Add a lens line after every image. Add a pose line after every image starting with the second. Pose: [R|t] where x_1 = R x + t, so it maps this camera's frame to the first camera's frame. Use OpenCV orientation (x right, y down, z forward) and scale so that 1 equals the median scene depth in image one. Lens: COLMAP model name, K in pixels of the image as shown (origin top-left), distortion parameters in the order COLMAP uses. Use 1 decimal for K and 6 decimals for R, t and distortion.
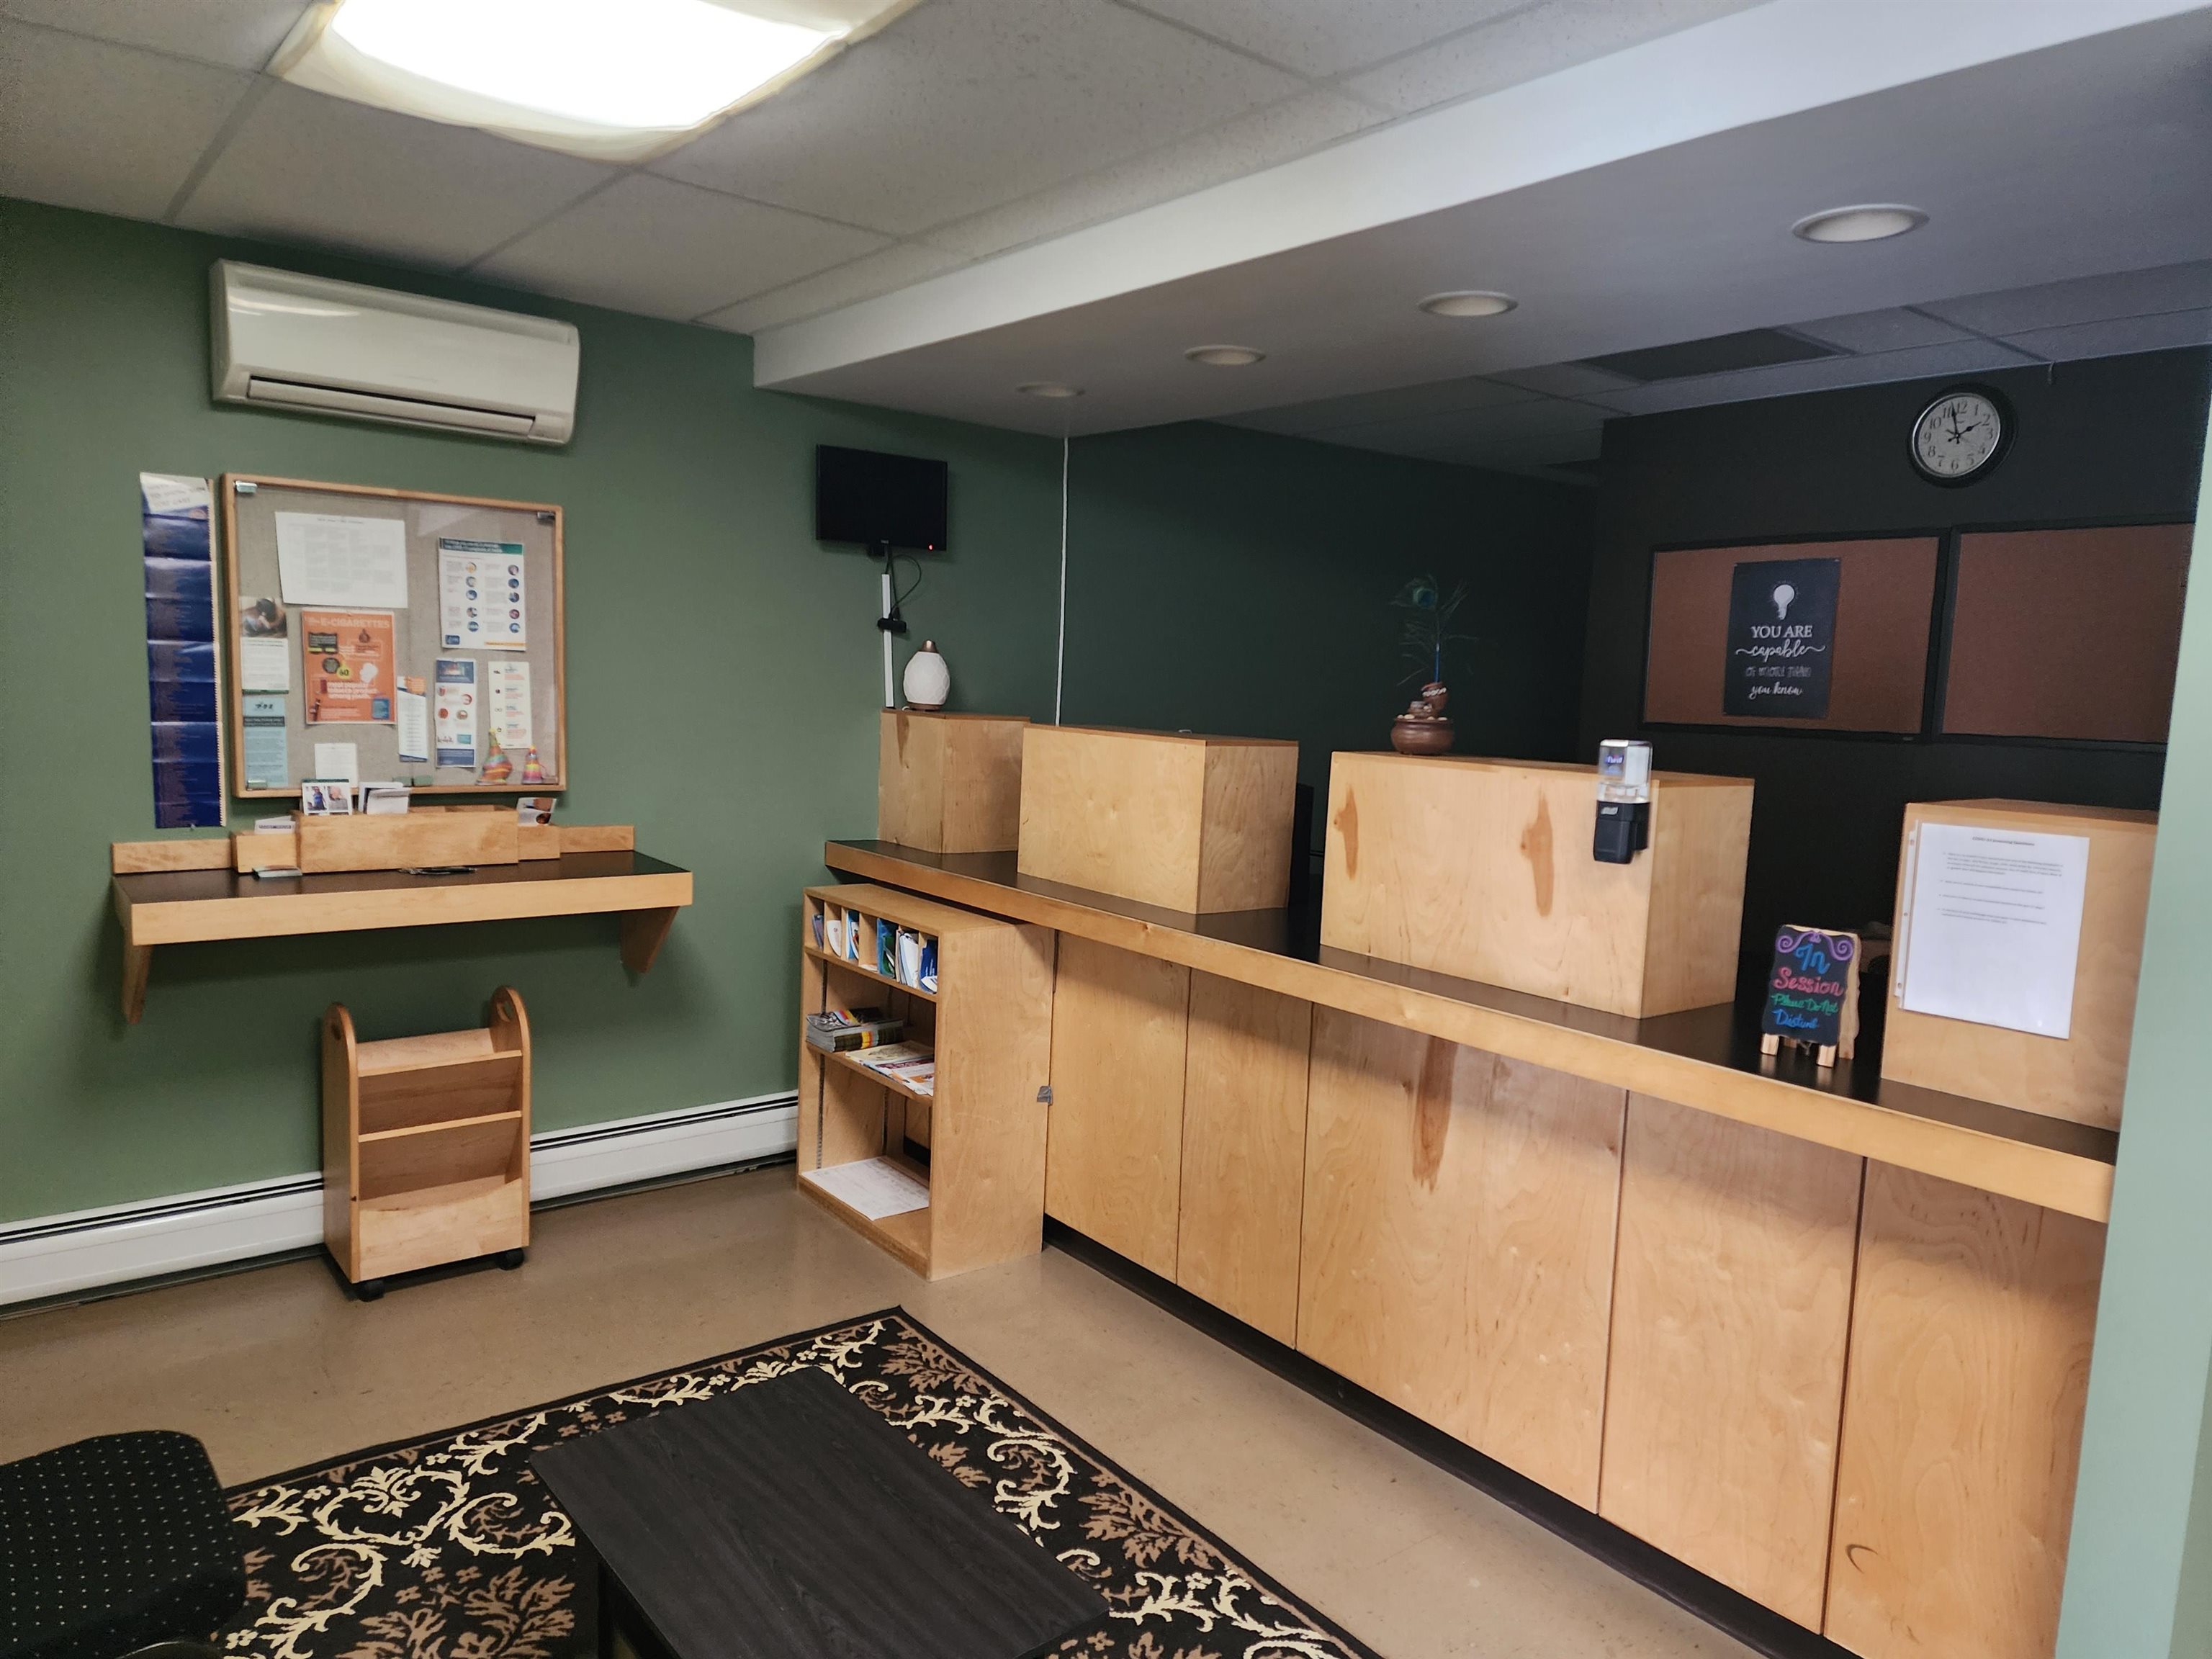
lens RADIAL K [[1471.9, 0, 1111.3], [0, 1471.9, 783.2], [0, 0, 1]] dist [0.065992, -0.046750]
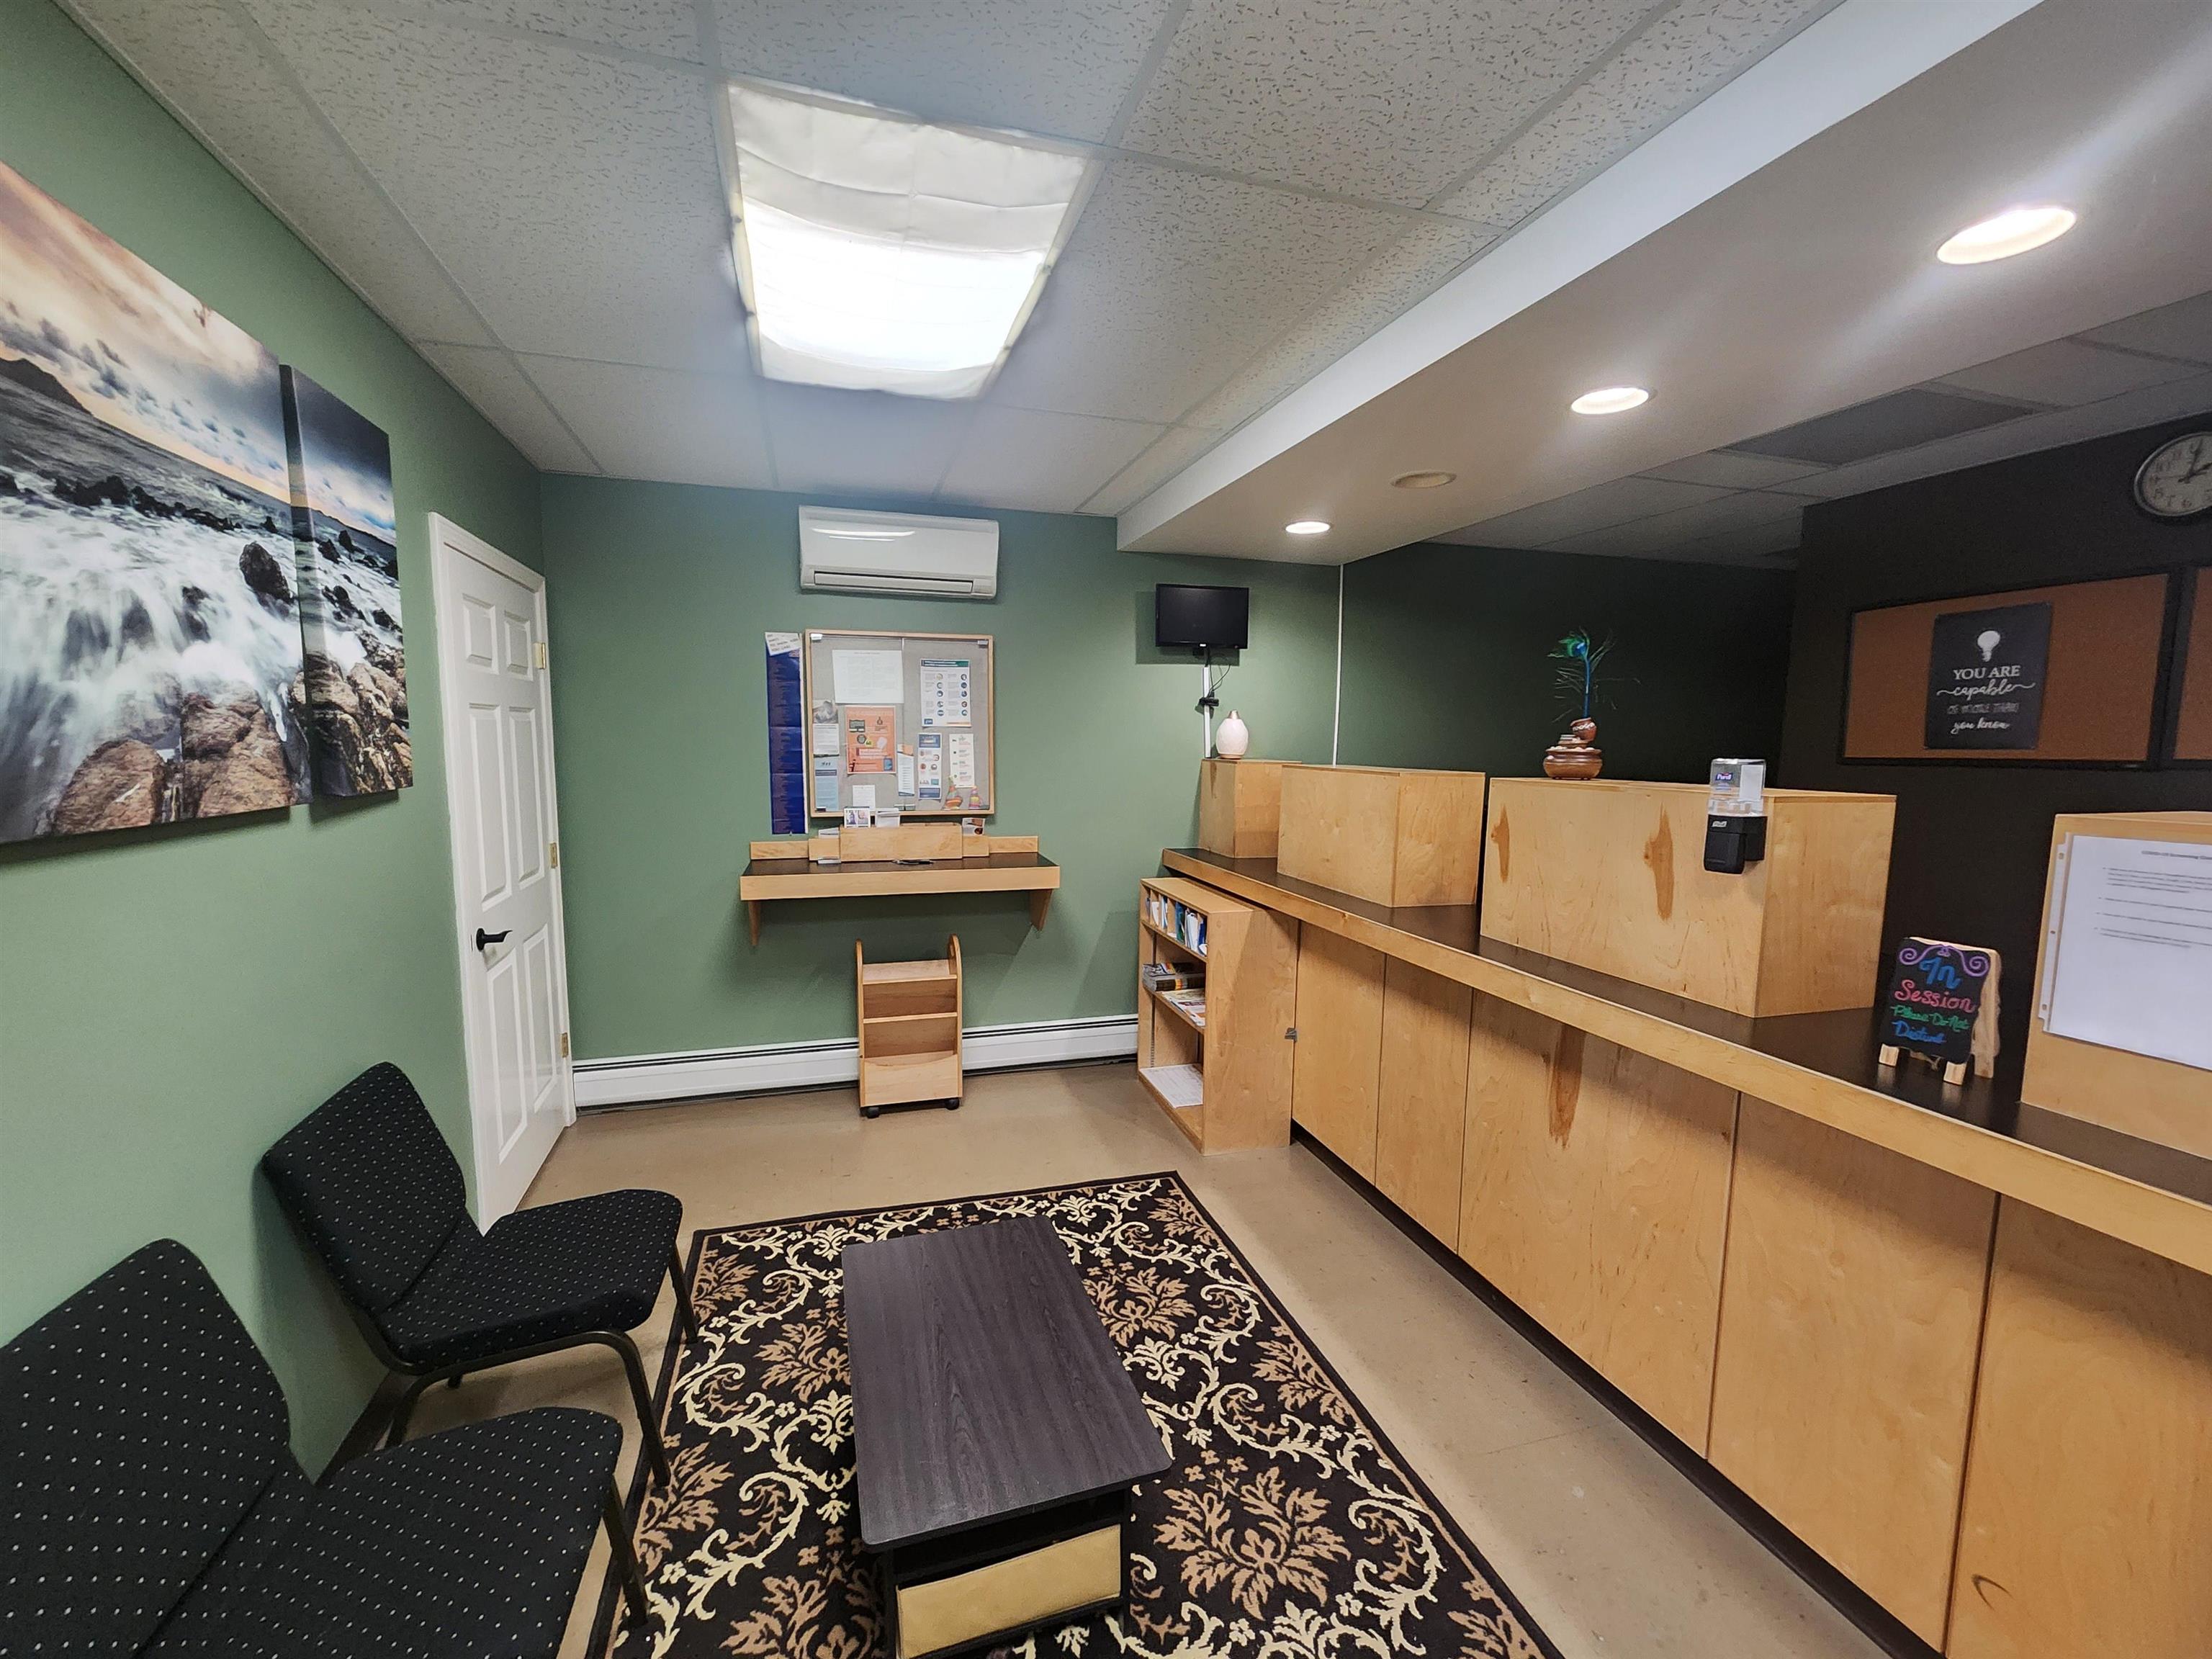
lens RADIAL K [[908.6, 0, 1105.7], [0, 908.6, 817.9], [0, 0, 1]] dist [-0.008415, 0.003318]
pose [[0.925359, 0.000875, -0.379091, 0.141156], [-0.001162, 0.999999, -0.000530, 0.012251], [0.379090, 0.000931, 0.925359, 0.180021]]
